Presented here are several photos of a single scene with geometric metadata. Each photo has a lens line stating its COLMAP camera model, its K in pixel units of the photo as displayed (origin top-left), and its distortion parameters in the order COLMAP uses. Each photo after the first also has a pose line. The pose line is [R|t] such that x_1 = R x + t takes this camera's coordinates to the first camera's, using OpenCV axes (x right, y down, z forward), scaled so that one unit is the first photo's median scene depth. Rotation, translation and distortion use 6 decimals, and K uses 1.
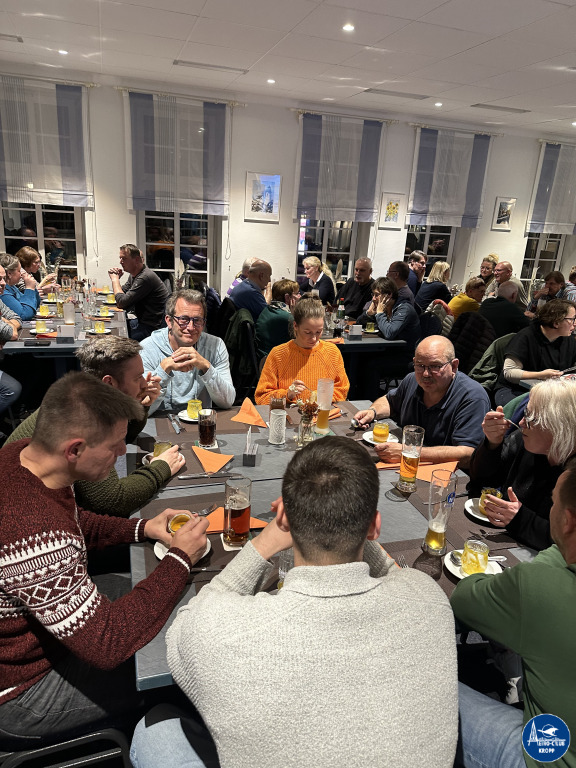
lens RADIAL K [[543.6, 0, 285.7], [0, 543.6, 383.0], [0, 0, 1]] dist [0.043676, -0.052818]
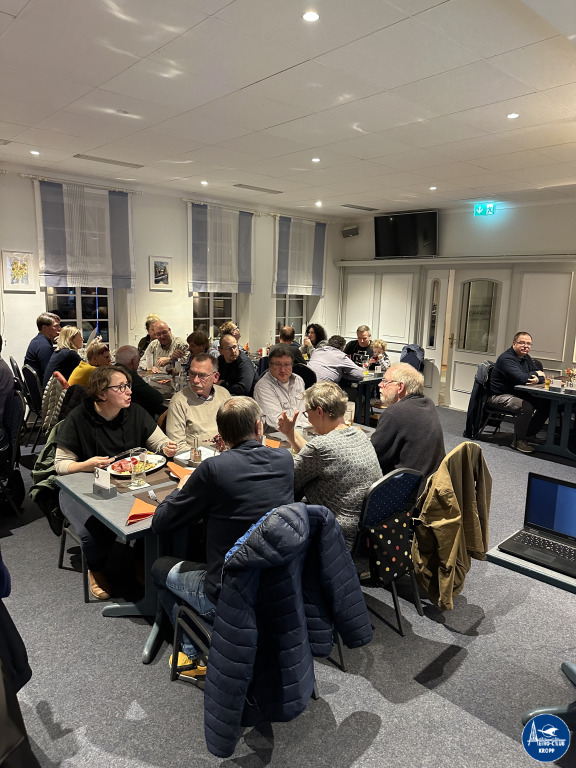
lens RADIAL K [[543.6, 0, 294.4], [0, 543.6, 384.5], [0, 0, 1]] dist [0.043676, -0.052818]
pose [[0.911441, -0.103383, 0.398229, 0.250395], [0.147046, 0.985839, -0.080620, -0.008093], [-0.384255, 0.132039, 0.913736, 0.078416]]
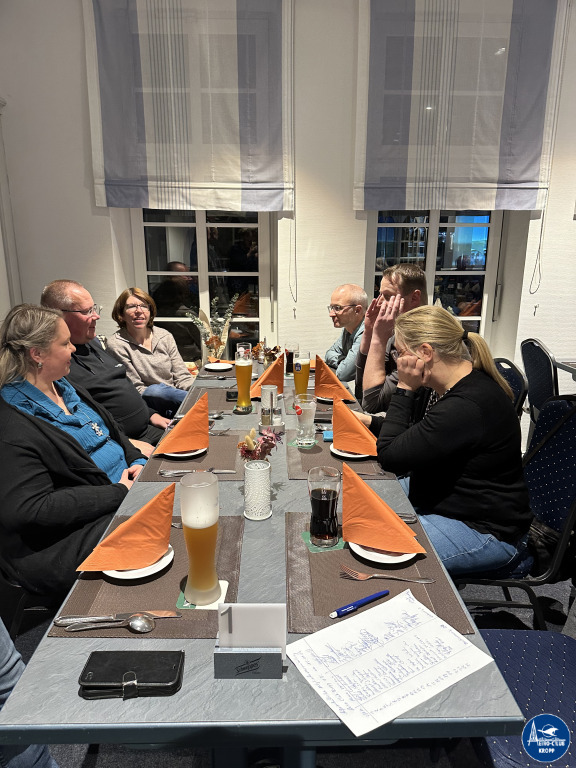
lens RADIAL K [[543.6, 0, 291.0], [0, 543.6, 383.9], [0, 0, 1]] dist [0.043676, -0.052818]
pose [[0.962544, 0.009832, -0.270947, -0.191941], [-0.024007, 0.998508, -0.049051, -0.115180], [0.270061, 0.053718, 0.961344, 0.457885]]
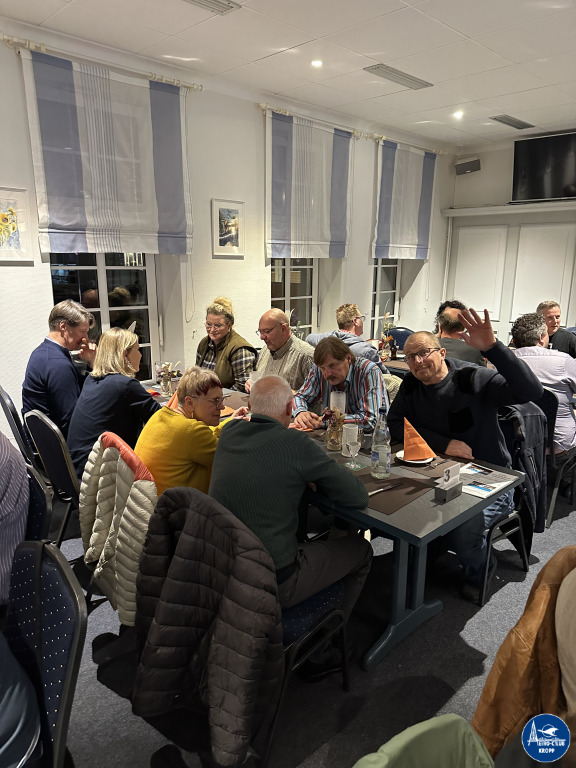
lens RADIAL K [[543.6, 0, 284.7], [0, 543.6, 386.7], [0, 0, 1]] dist [0.043676, -0.052818]
pose [[0.892496, -0.155968, 0.423232, 0.209403], [0.180081, 0.983499, -0.017313, -0.141603], [-0.413548, 0.091668, 0.905856, 0.539988]]
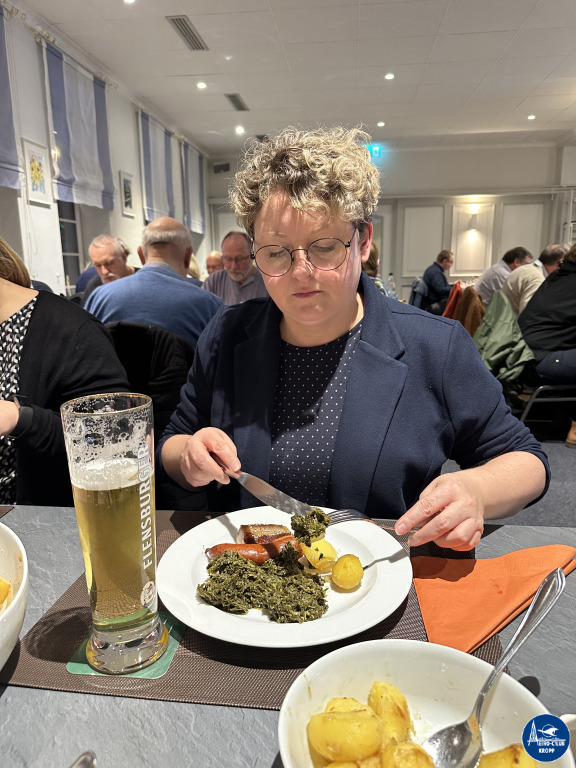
lens RADIAL K [[543.6, 0, 289.1], [0, 543.6, 378.5], [0, 0, 1]] dist [0.043676, -0.052818]
pose [[0.409062, -0.249314, 0.877788, -0.291645], [0.307826, 0.943267, 0.124460, -0.107527], [-0.859018, 0.219294, 0.462600, 0.597490]]
